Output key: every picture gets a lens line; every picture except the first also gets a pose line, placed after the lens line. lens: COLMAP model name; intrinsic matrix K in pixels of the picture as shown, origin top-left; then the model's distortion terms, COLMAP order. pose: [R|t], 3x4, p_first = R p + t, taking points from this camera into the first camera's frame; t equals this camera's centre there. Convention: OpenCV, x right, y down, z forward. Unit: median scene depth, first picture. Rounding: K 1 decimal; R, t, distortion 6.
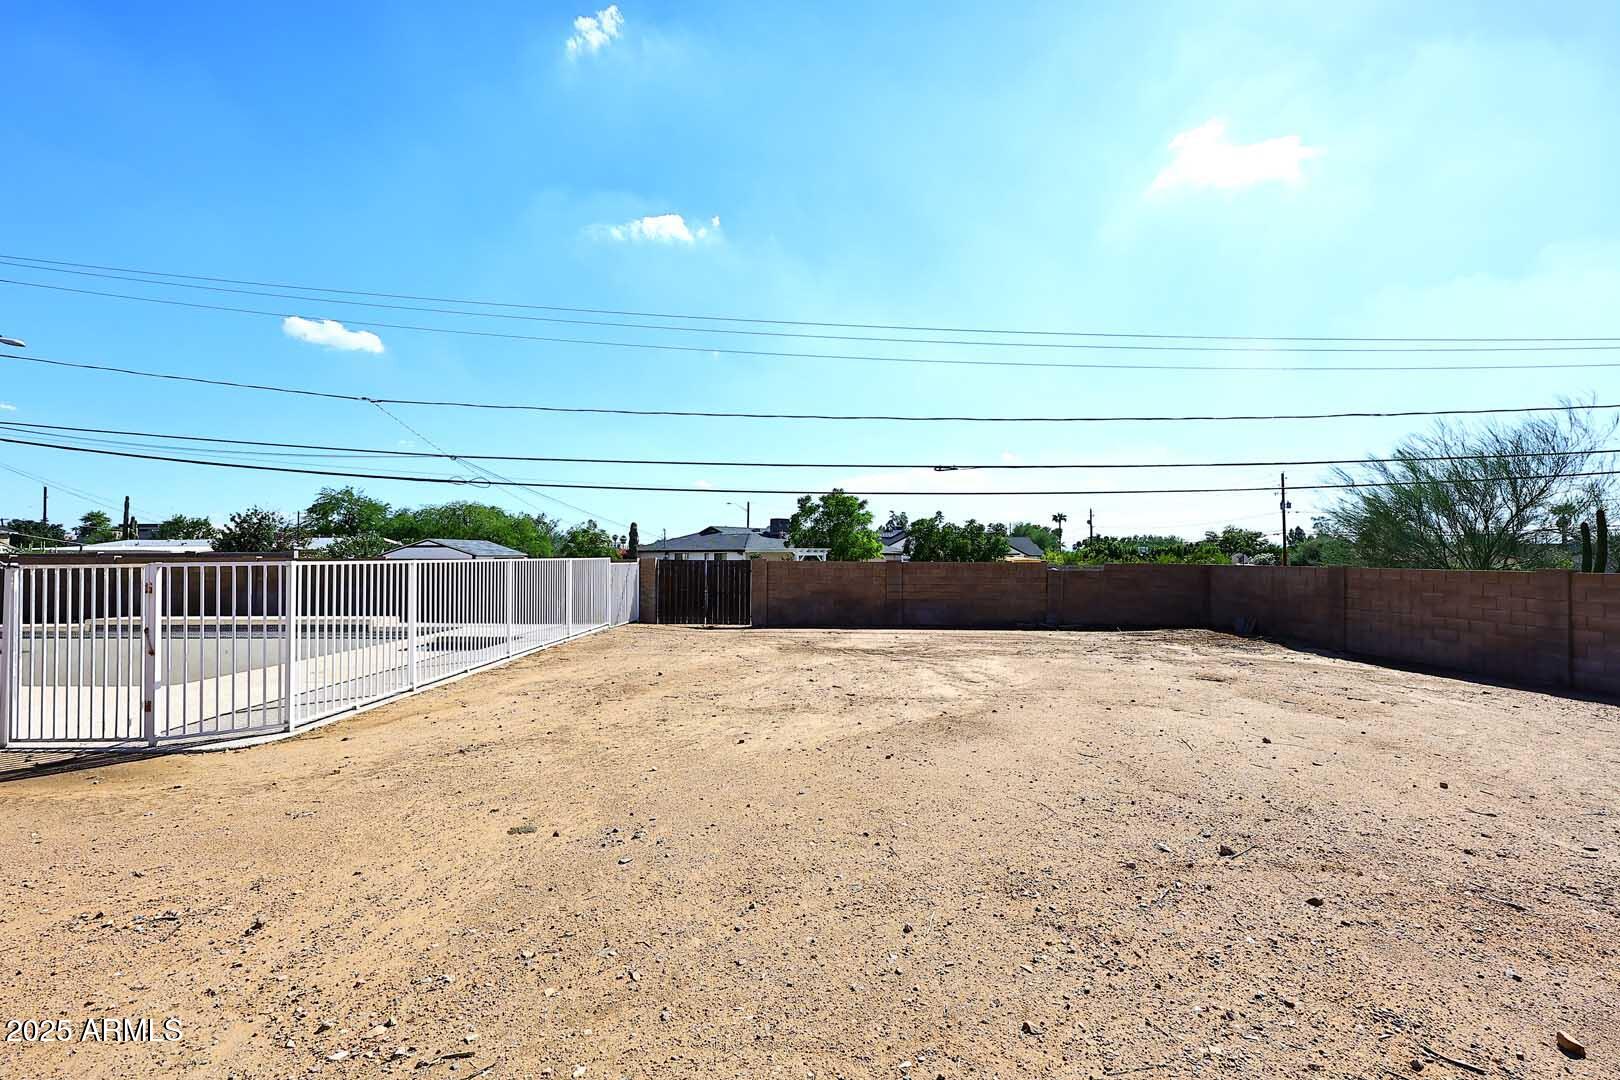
lens RADIAL K [[659.4, 0, 816.7], [0, 659.4, 534.5], [0, 0, 1]] dist [0.007382, -0.000319]
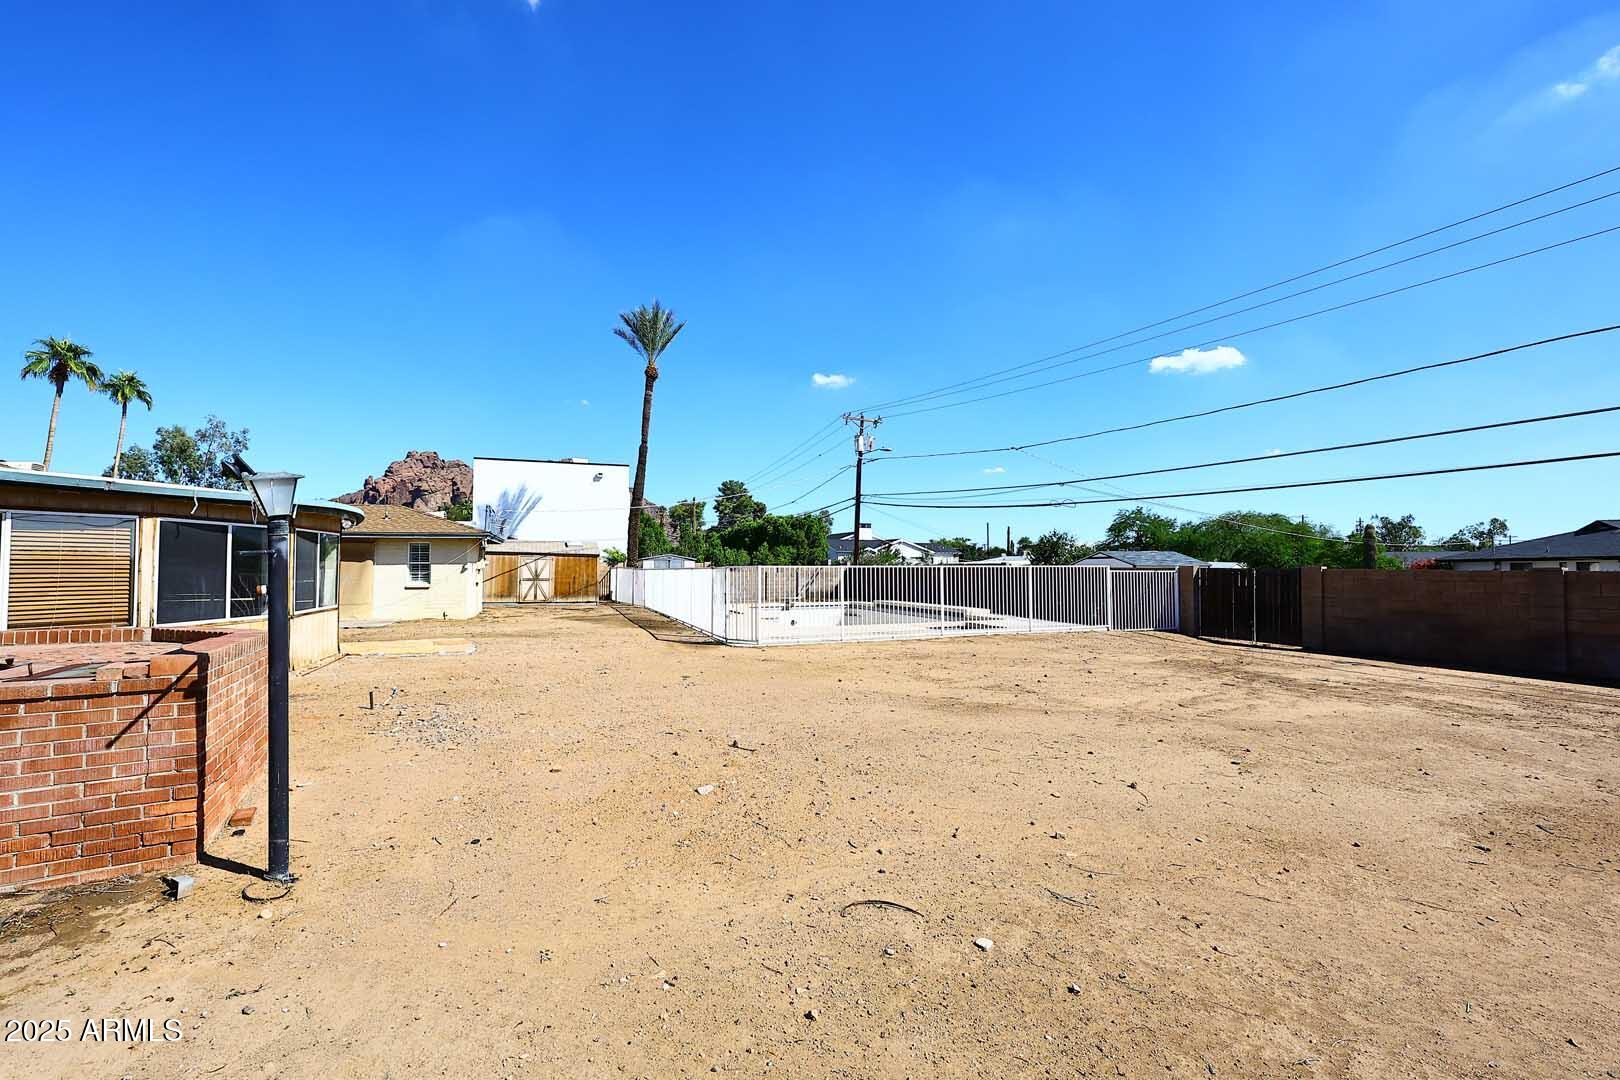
lens RADIAL K [[659.4, 0, 799.8], [0, 659.4, 548.9], [0, 0, 1]] dist [0.007382, -0.000319]
pose [[0.372743, -0.028021, -0.927511, 0.146415], [0.030254, 0.999380, -0.018034, 0.003708], [0.927441, -0.021339, 0.373360, 0.039502]]
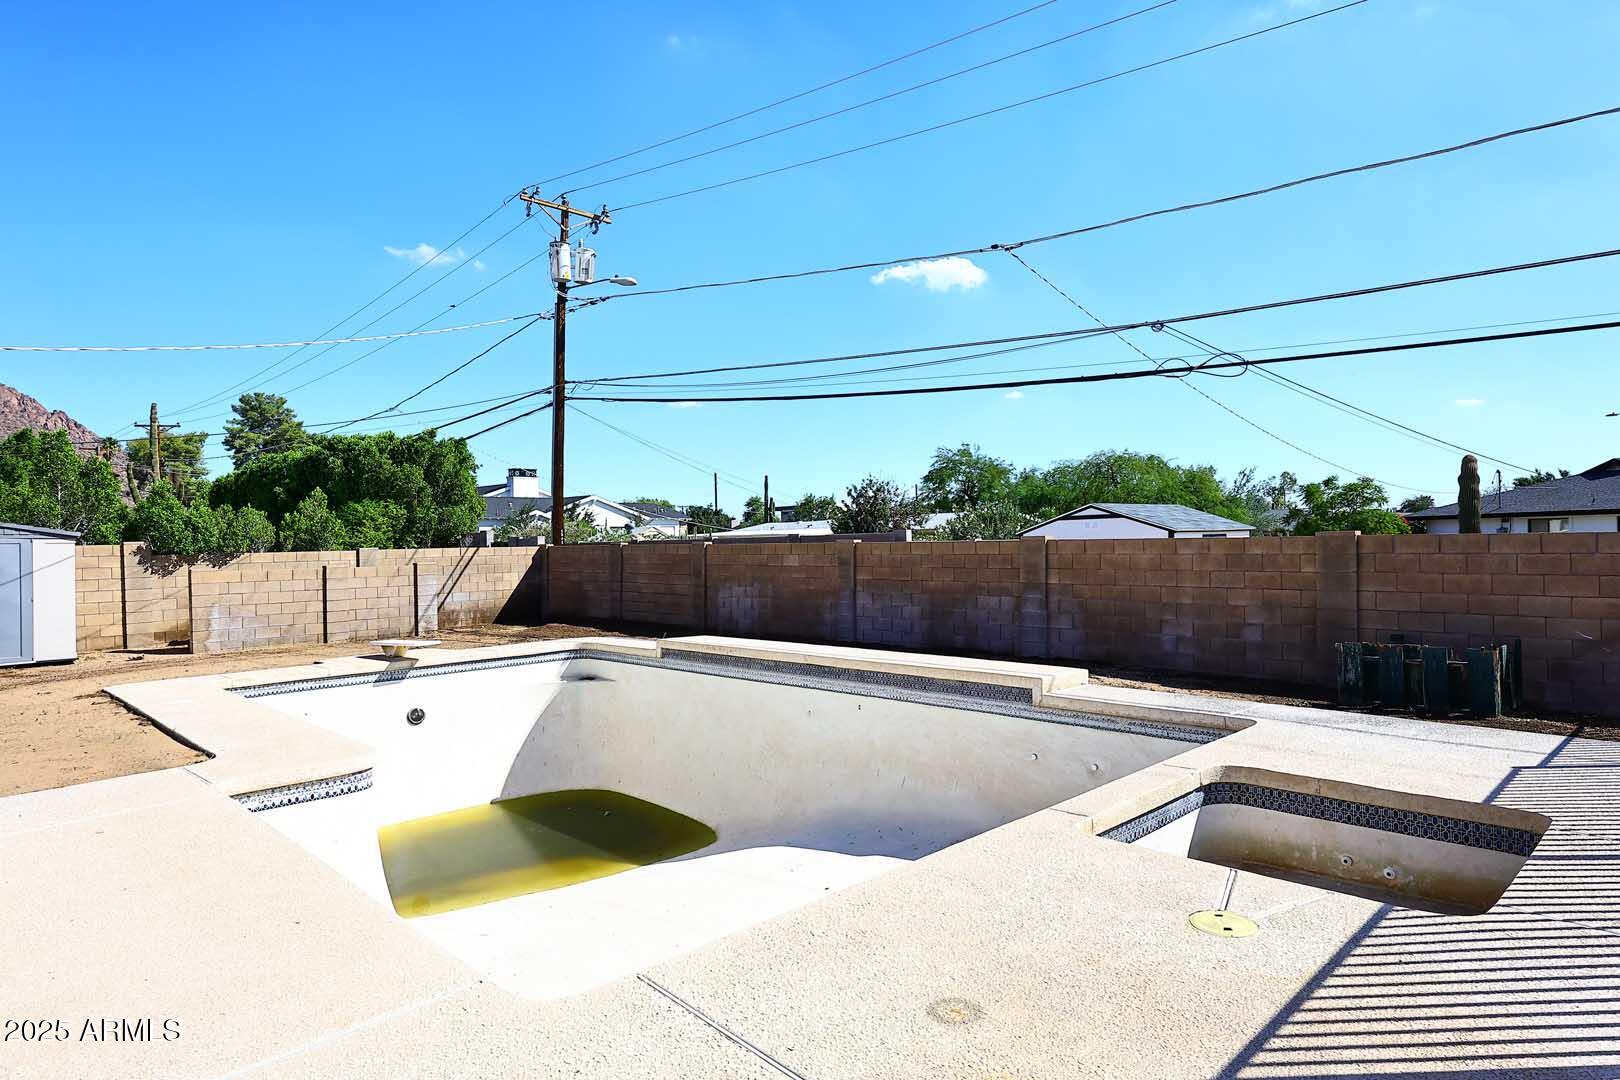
lens RADIAL K [[952.0, 0, 811.8], [0, 952.0, 539.6], [0, 0, 1]] dist [0.004345, 0.002794]
pose [[0.713583, -0.016456, -0.700377, -0.095220], [0.045055, 0.998733, 0.022438, 0.003886], [0.699120, -0.047566, 0.713420, 0.126394]]
